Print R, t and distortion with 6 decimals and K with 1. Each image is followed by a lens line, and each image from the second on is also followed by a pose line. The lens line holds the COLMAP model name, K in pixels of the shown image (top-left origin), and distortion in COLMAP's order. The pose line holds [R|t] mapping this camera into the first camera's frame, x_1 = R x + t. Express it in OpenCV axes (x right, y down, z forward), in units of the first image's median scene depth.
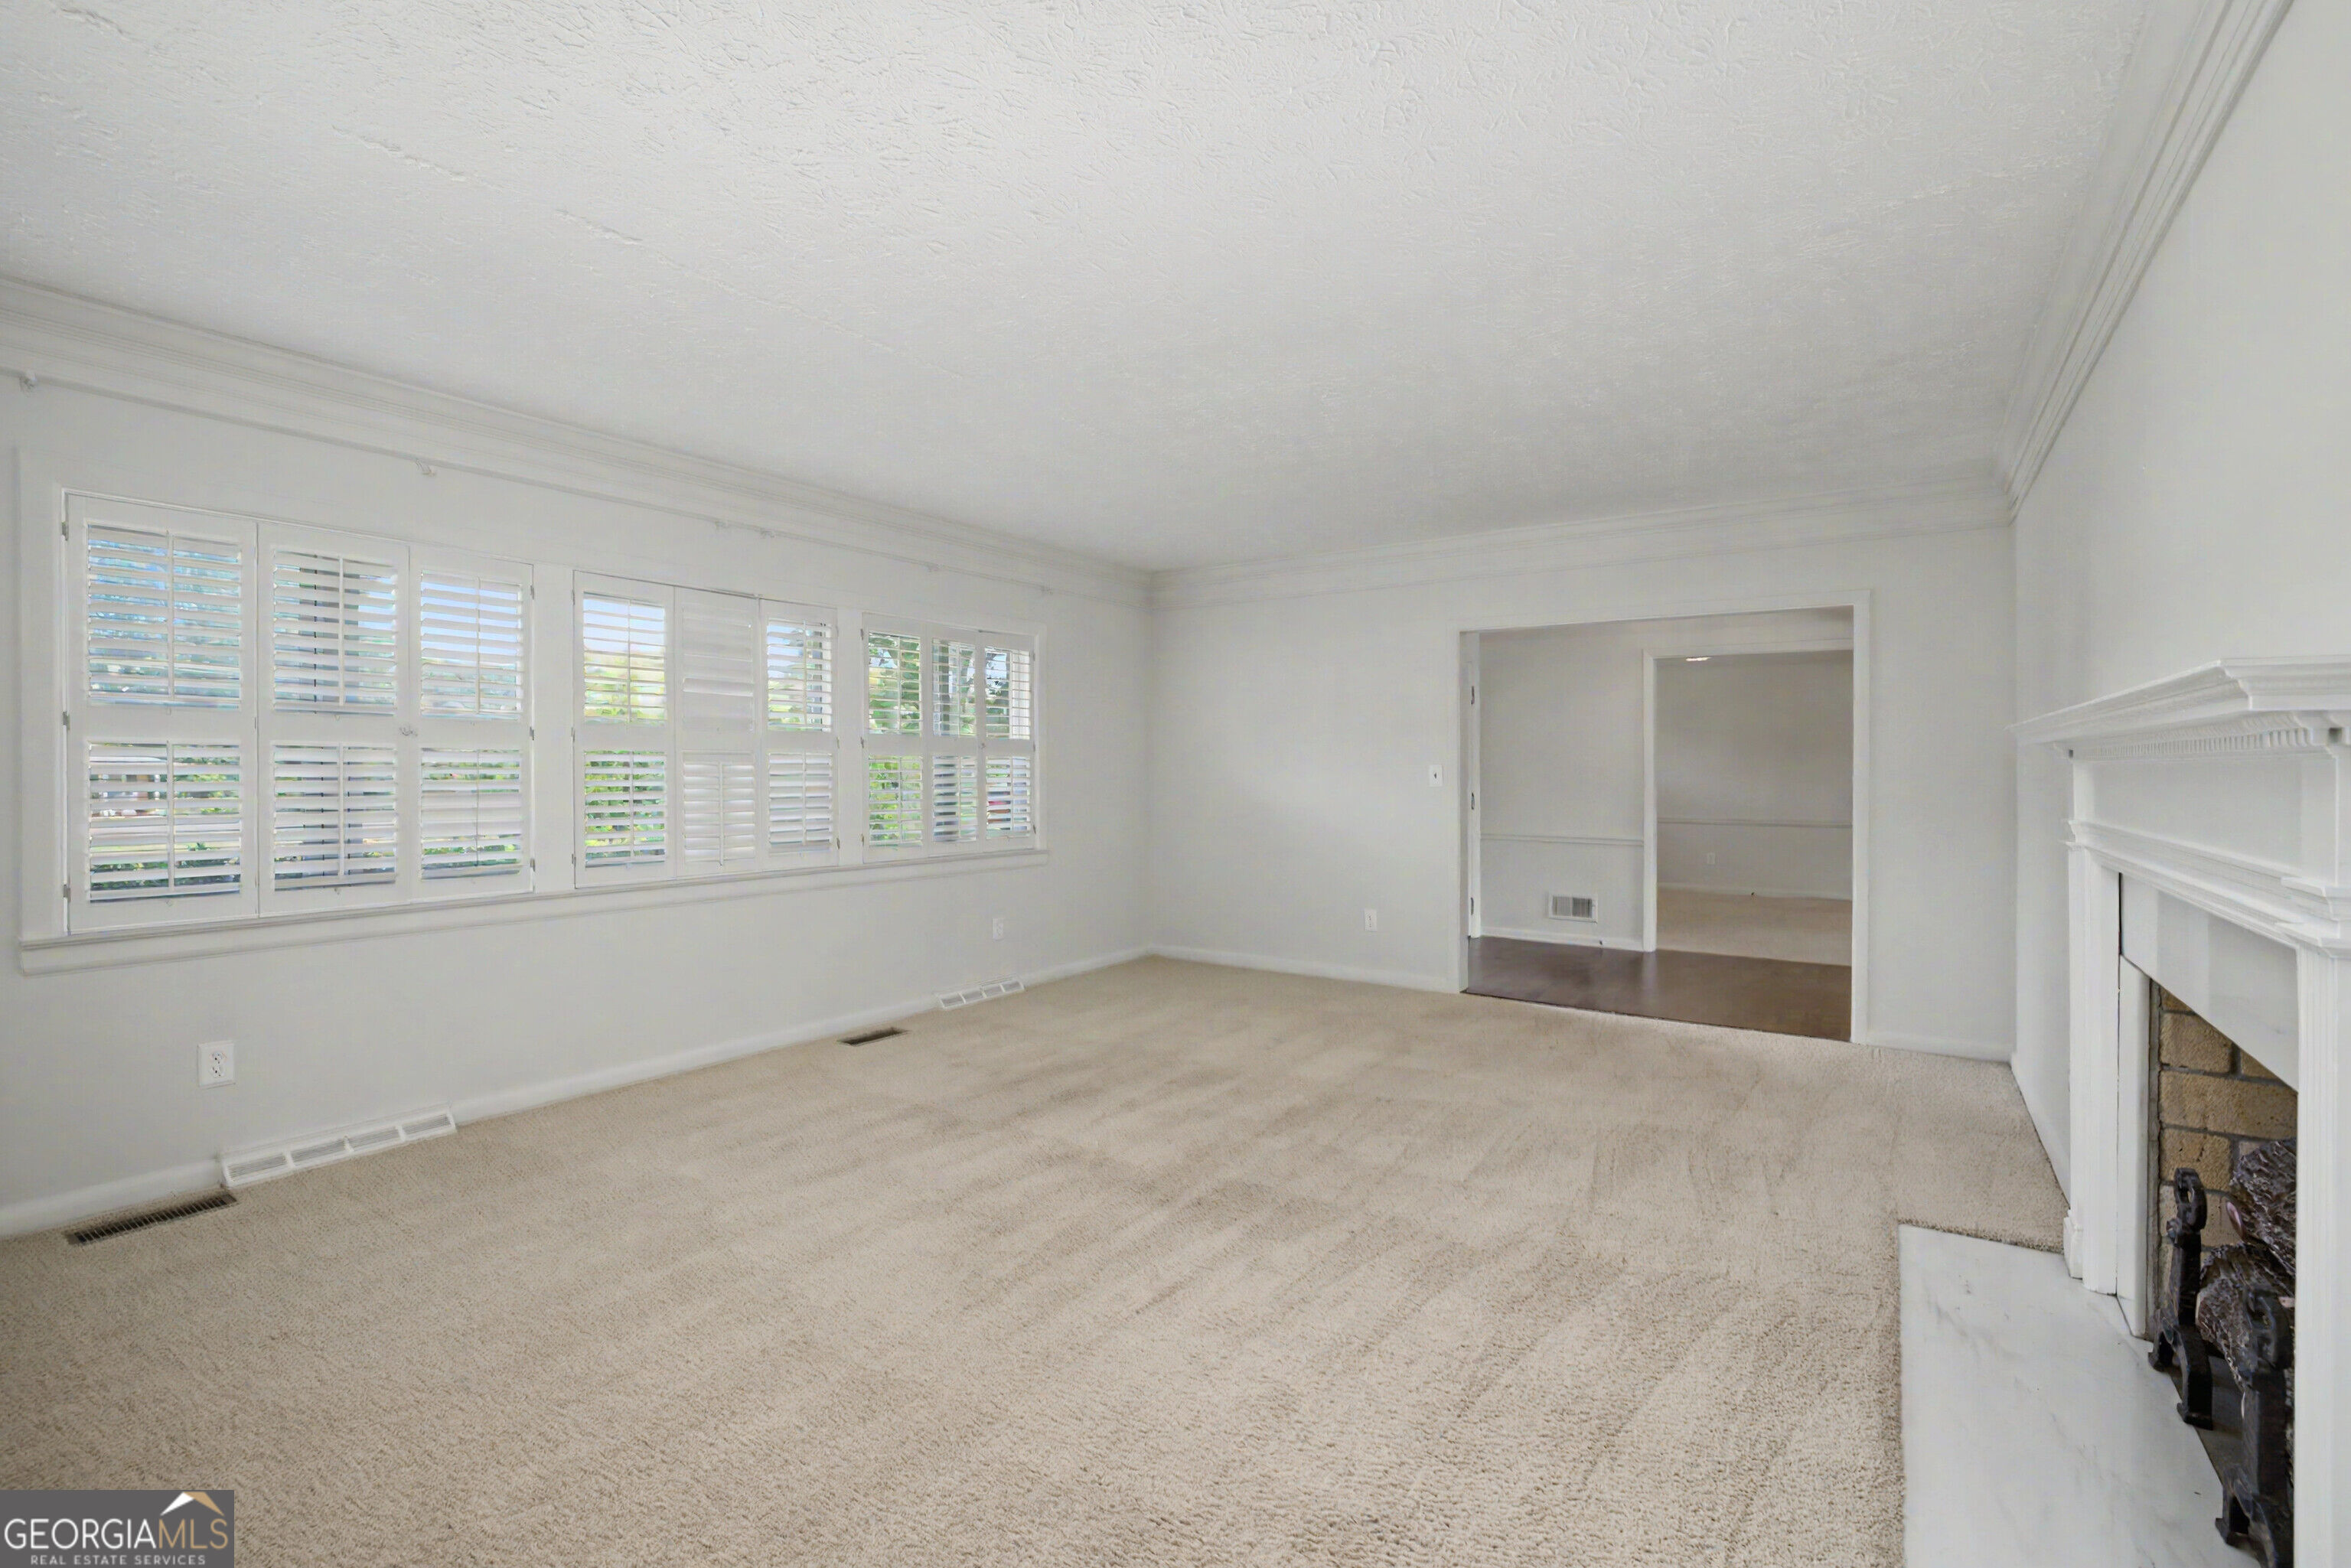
lens RADIAL K [[1037.7, 0, 1182.2], [0, 1037.7, 778.8], [0, 0, 1]] dist [-0.013716, 0.006168]
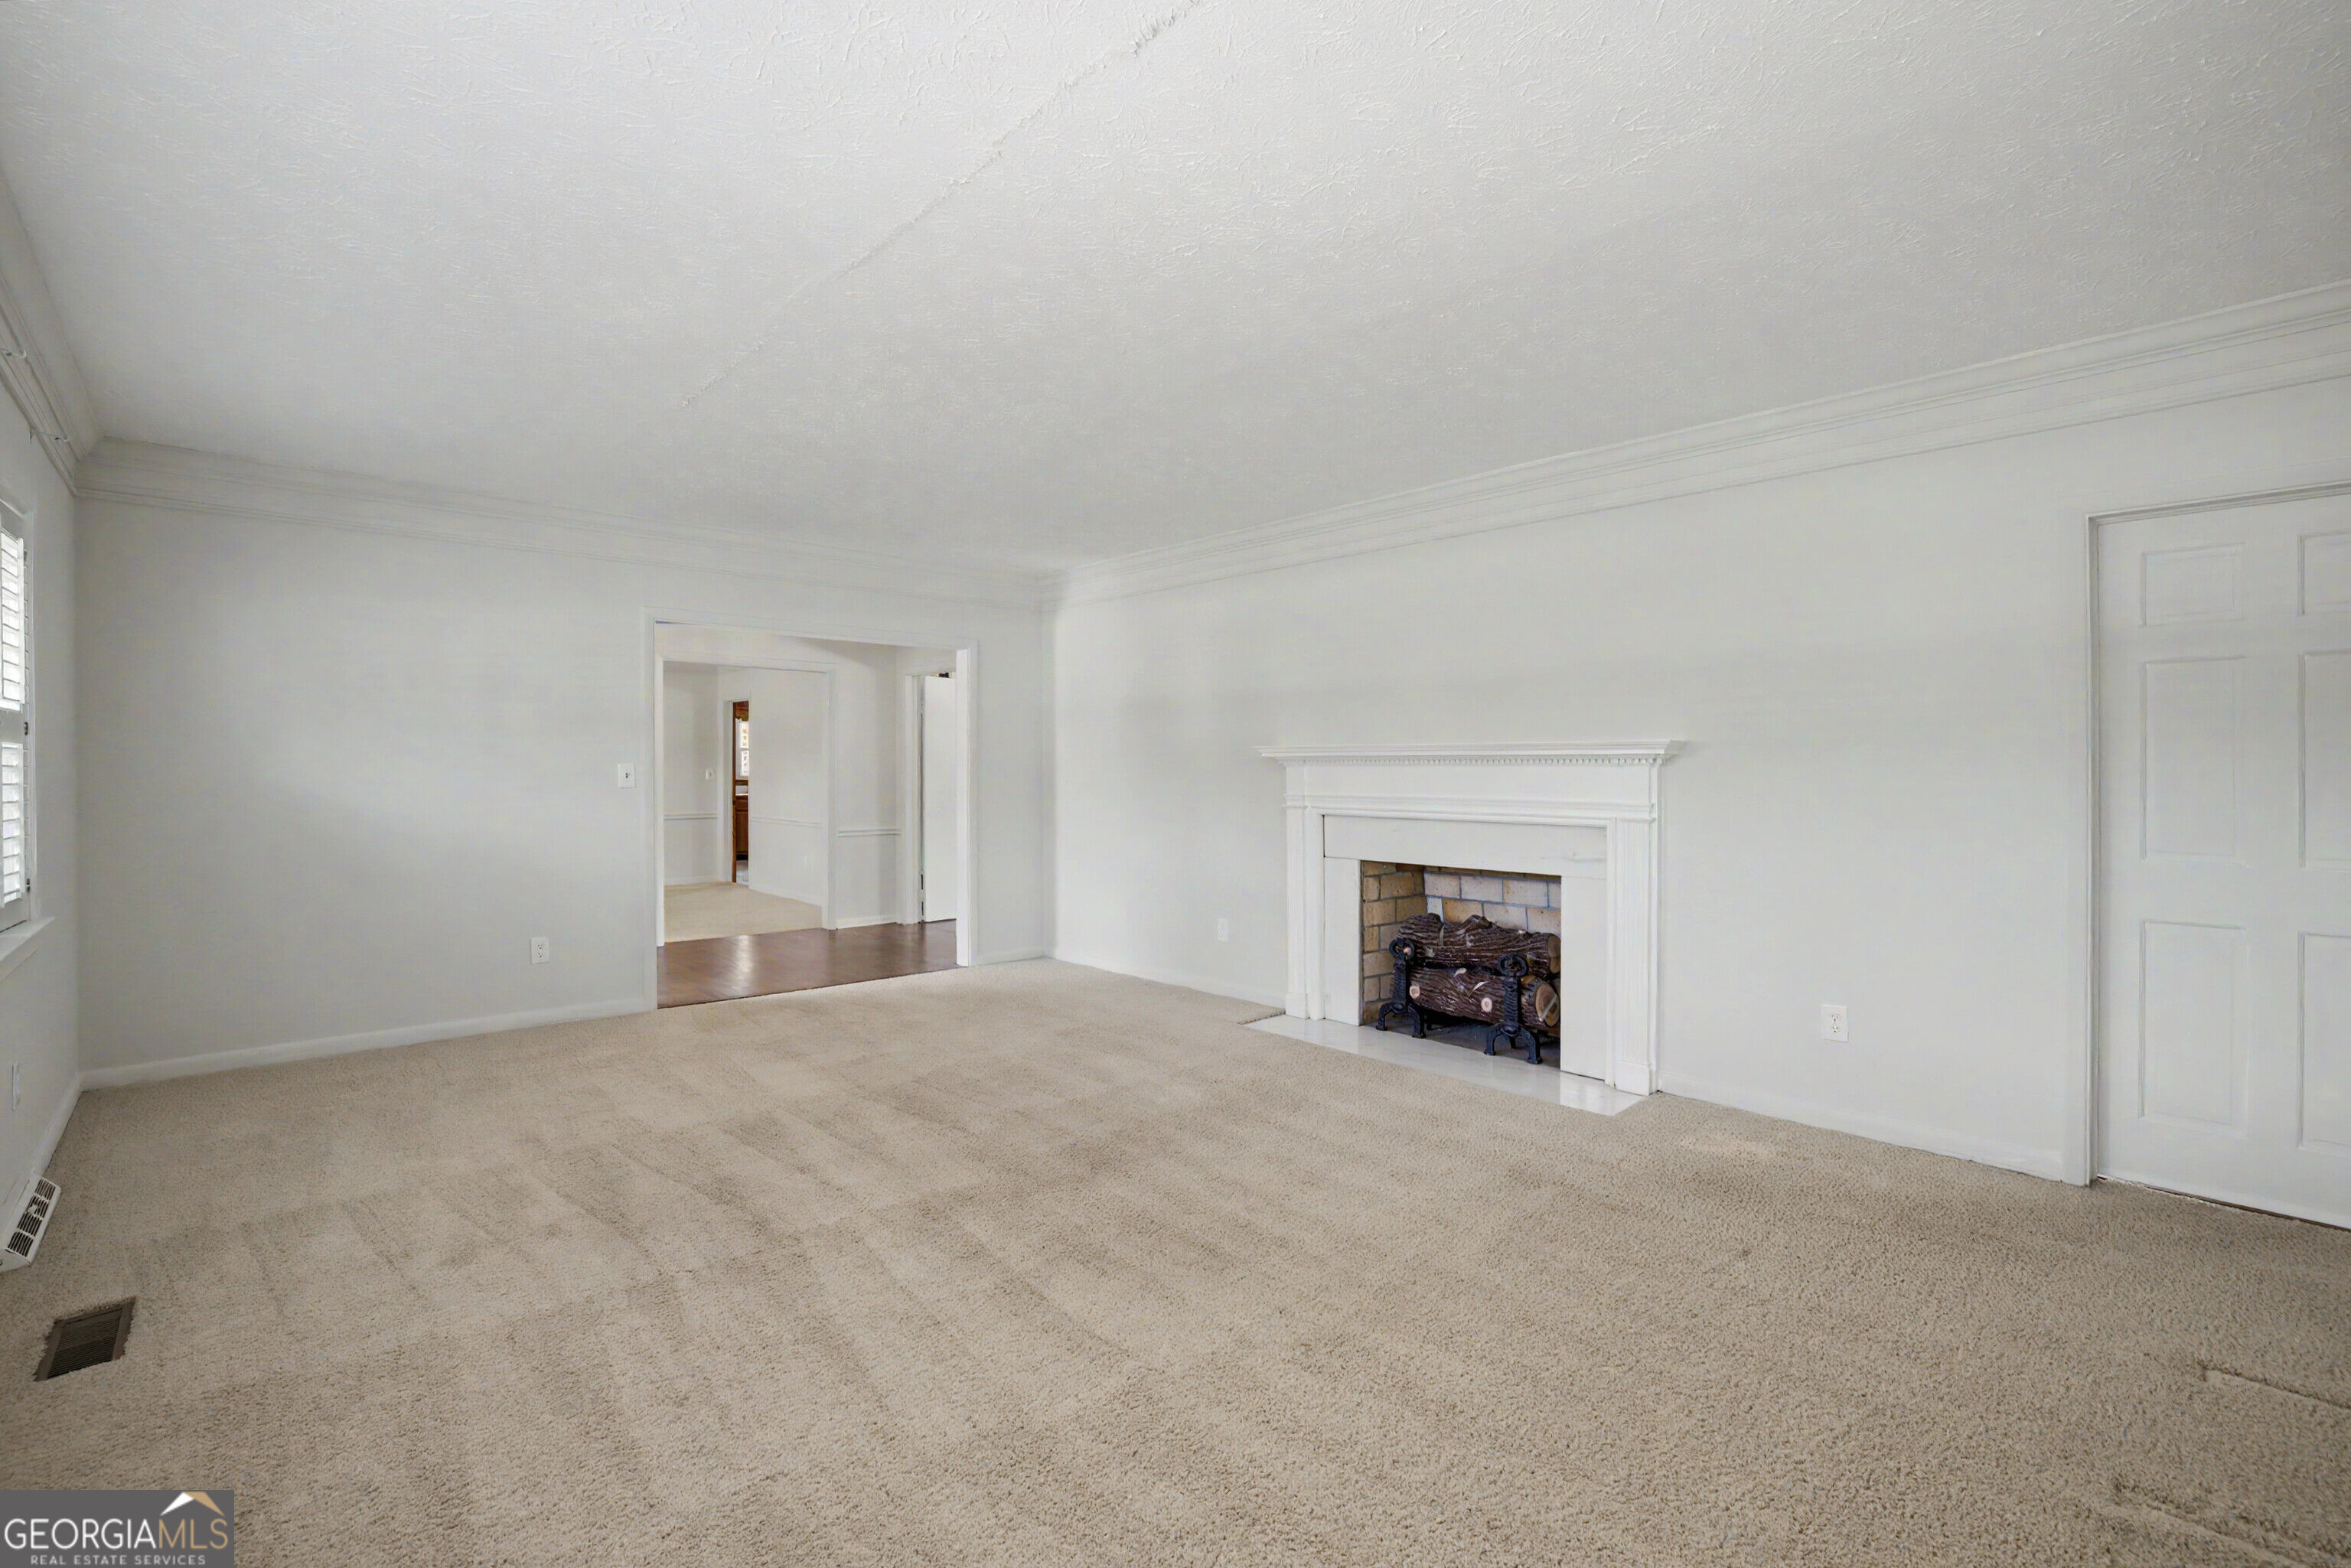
lens RADIAL K [[1037.7, 0, 1181.8], [0, 1037.7, 785.8], [0, 0, 1]] dist [-0.013716, 0.006168]
pose [[0.191660, 0.002113, 0.981459, -0.828139], [0.001495, 0.999996, -0.002445, 0.021655], [-0.981460, 0.001936, 0.191656, 0.590479]]
